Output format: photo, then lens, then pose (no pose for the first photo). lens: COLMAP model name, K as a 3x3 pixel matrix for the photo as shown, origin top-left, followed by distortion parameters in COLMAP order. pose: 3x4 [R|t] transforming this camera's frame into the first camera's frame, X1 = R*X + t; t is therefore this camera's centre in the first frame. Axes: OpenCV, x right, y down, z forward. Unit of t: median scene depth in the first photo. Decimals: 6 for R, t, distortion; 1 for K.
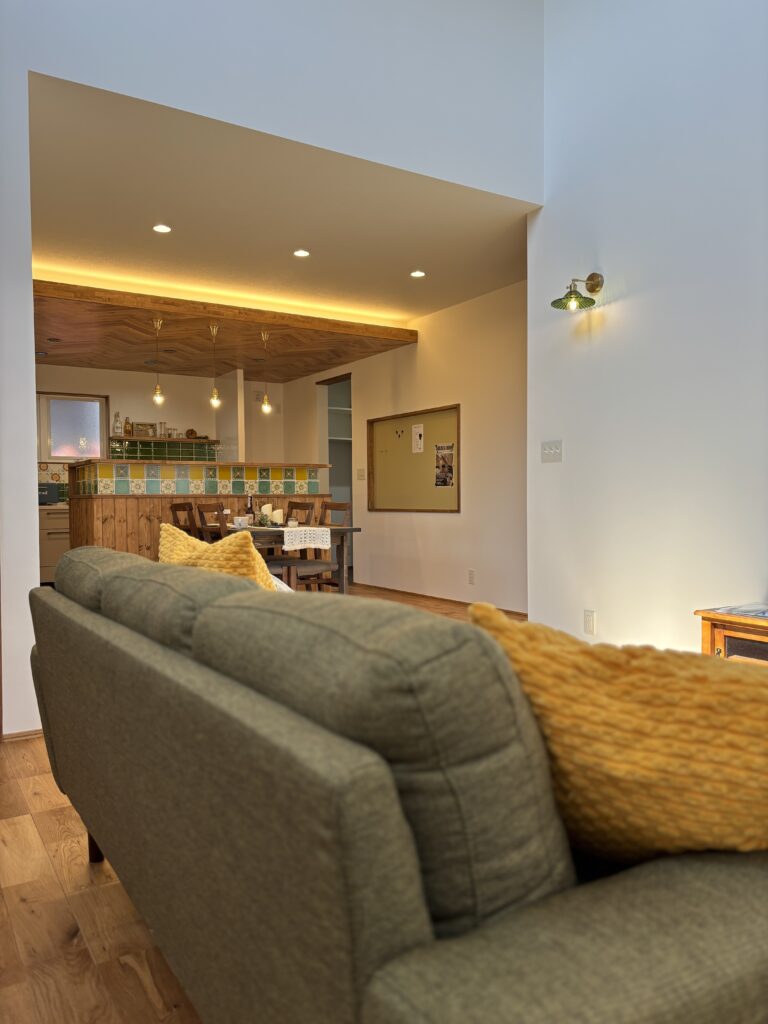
lens RADIAL K [[772.5, 0, 388.6], [0, 772.5, 519.9], [0, 0, 1]] dist [0.050638, -0.047787]
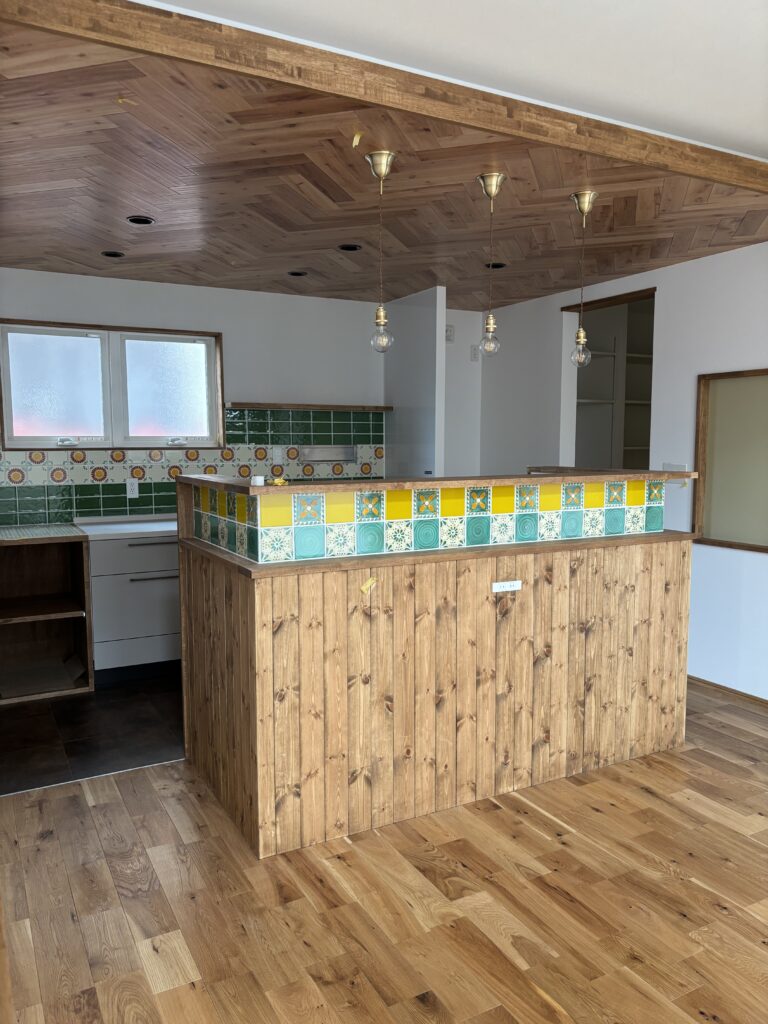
lens RADIAL K [[772.5, 0, 391.3], [0, 772.5, 518.7], [0, 0, 1]] dist [0.050638, -0.047787]
pose [[0.998071, 0.012225, -0.060869, -0.251976], [-0.007576, 0.997077, 0.076025, -0.083875], [0.061620, -0.075417, 0.995246, 0.530100]]
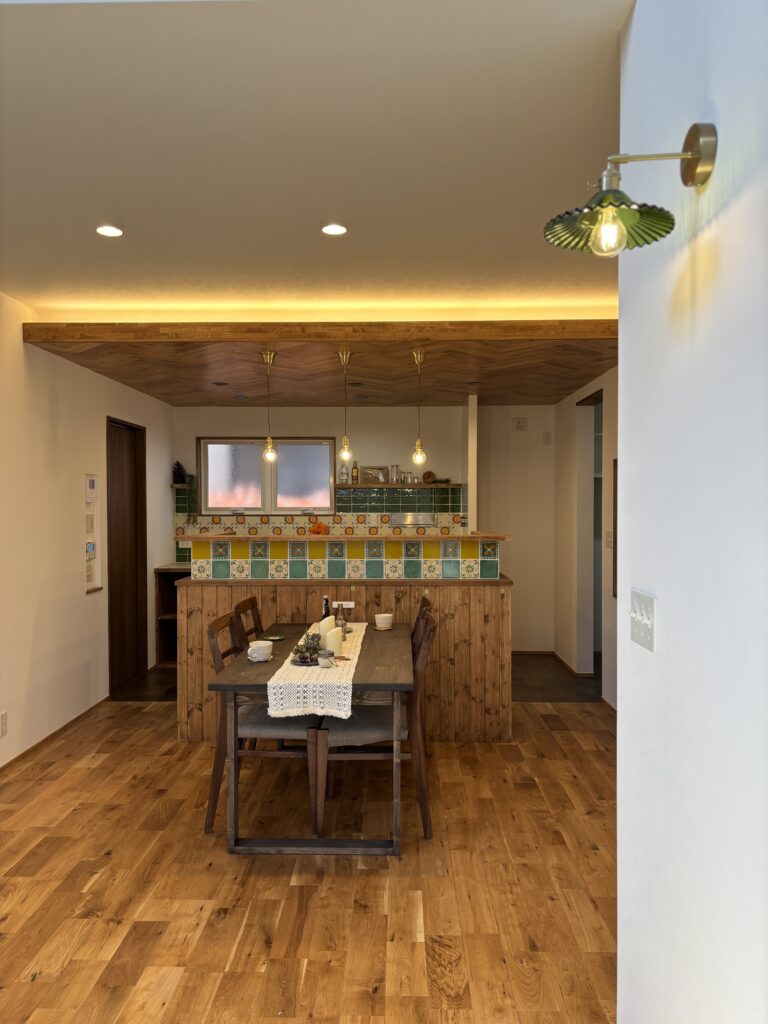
lens RADIAL K [[772.5, 0, 387.1], [0, 772.5, 517.6], [0, 0, 1]] dist [0.050638, -0.047787]
pose [[0.837447, 0.015690, -0.546293, 0.211658], [-0.019151, 0.999816, -0.000642, -0.091357], [0.546182, 0.011000, 0.837594, 0.406251]]
